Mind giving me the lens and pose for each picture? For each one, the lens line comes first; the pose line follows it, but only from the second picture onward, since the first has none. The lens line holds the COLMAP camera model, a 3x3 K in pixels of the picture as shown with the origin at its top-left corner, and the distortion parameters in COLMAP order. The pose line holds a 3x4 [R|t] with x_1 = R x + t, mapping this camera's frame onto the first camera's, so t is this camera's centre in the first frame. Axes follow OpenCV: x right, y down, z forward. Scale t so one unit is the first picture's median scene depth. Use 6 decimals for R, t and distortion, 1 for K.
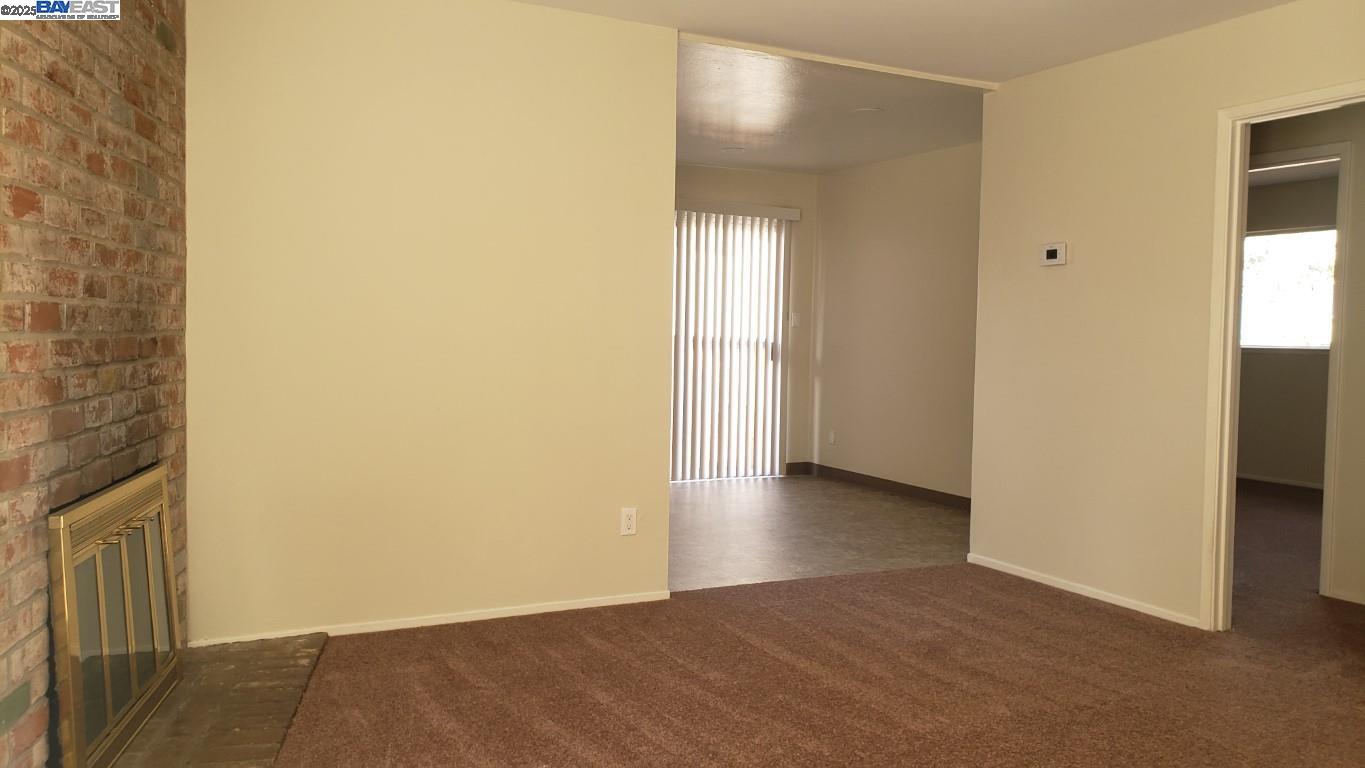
lens RADIAL K [[1066.4, 0, 682.5], [0, 1066.4, 384.0], [0, 0, 1]] dist [-0.004987, -0.000316]
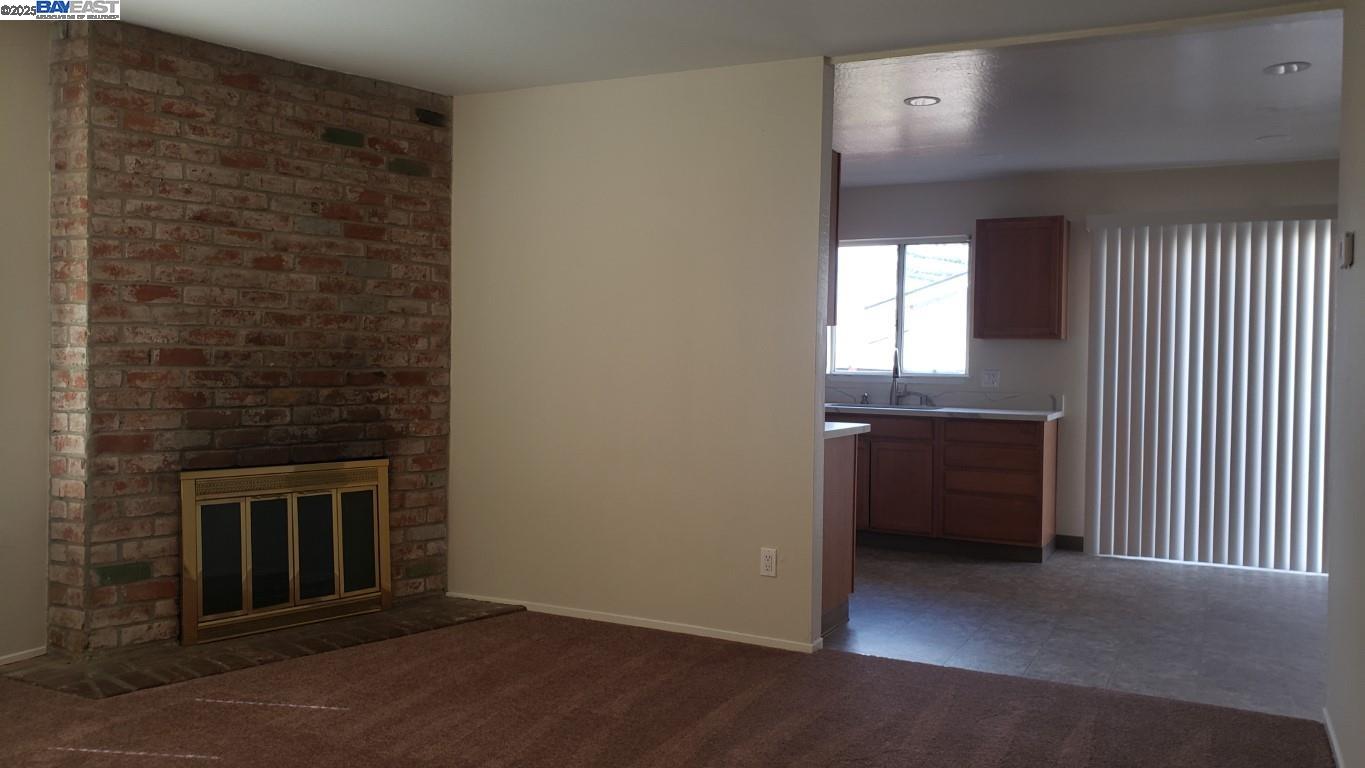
lens RADIAL K [[1066.4, 0, 682.5], [0, 1066.4, 384.0], [0, 0, 1]] dist [-0.004987, -0.000316]
pose [[0.590677, 0.009398, -0.806854, 0.995529], [-0.047258, 0.998619, -0.022965, -0.013477], [0.805523, 0.051695, 0.590305, 0.489466]]
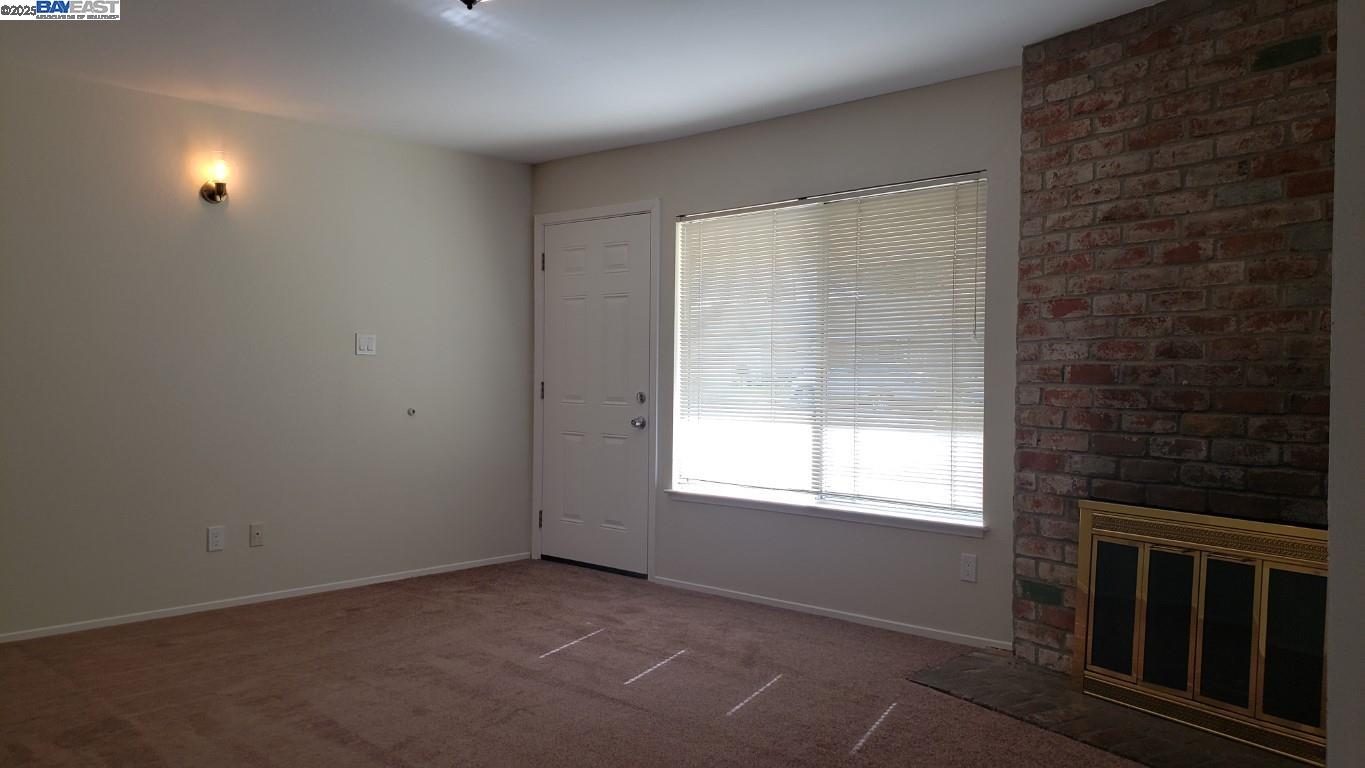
lens RADIAL K [[1066.4, 0, 682.5], [0, 1066.4, 384.0], [0, 0, 1]] dist [-0.004987, -0.000316]
pose [[-0.941055, -0.021146, -0.337592, 0.395183], [-0.041702, 0.997683, 0.053753, -0.083418], [0.335673, 0.064663, -0.939756, 1.769200]]
